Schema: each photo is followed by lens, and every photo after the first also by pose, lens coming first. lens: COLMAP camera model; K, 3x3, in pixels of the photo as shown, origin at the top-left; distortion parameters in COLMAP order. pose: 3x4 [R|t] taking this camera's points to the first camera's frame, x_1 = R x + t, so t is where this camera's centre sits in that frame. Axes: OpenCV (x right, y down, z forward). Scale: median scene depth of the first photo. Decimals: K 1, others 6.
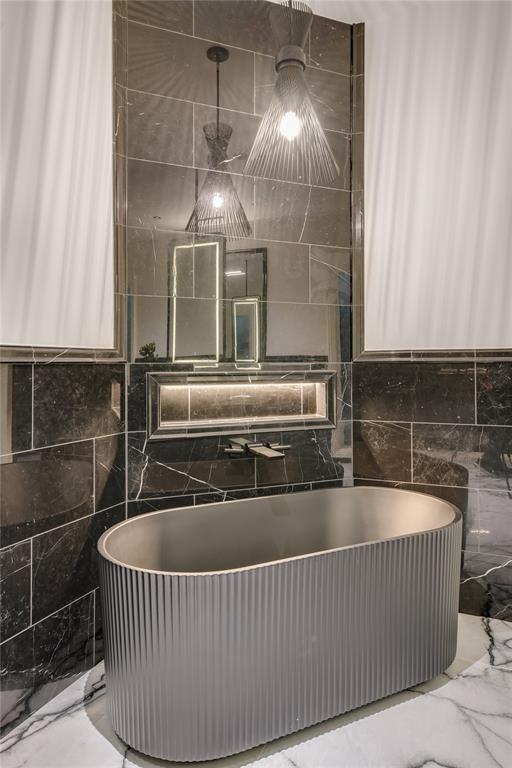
lens RADIAL K [[496.9, 0, 254.2], [0, 496.9, 363.6], [0, 0, 1]] dist [0.005447, 0.001718]
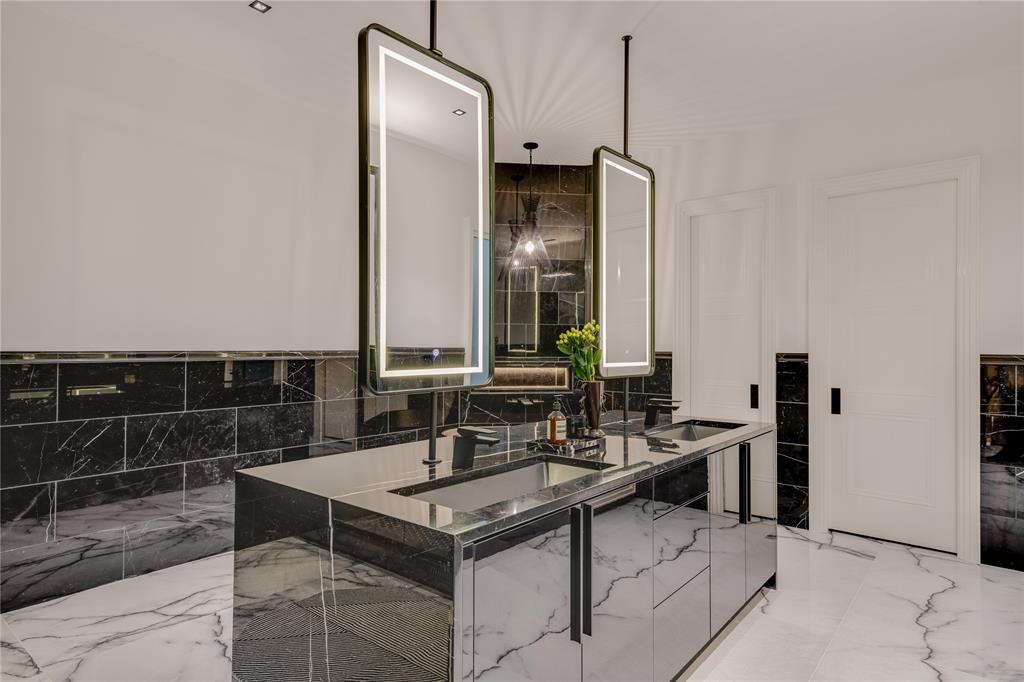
lens RADIAL K [[584.3, 0, 508.1], [0, 584.3, 348.0], [0, 0, 1]] dist [-0.001795, 0.000676]
pose [[0.970135, 0.014780, -0.242116, 0.456183], [-0.011232, 0.999808, 0.016026, -0.067320], [0.242306, -0.012827, 0.970115, -1.133303]]
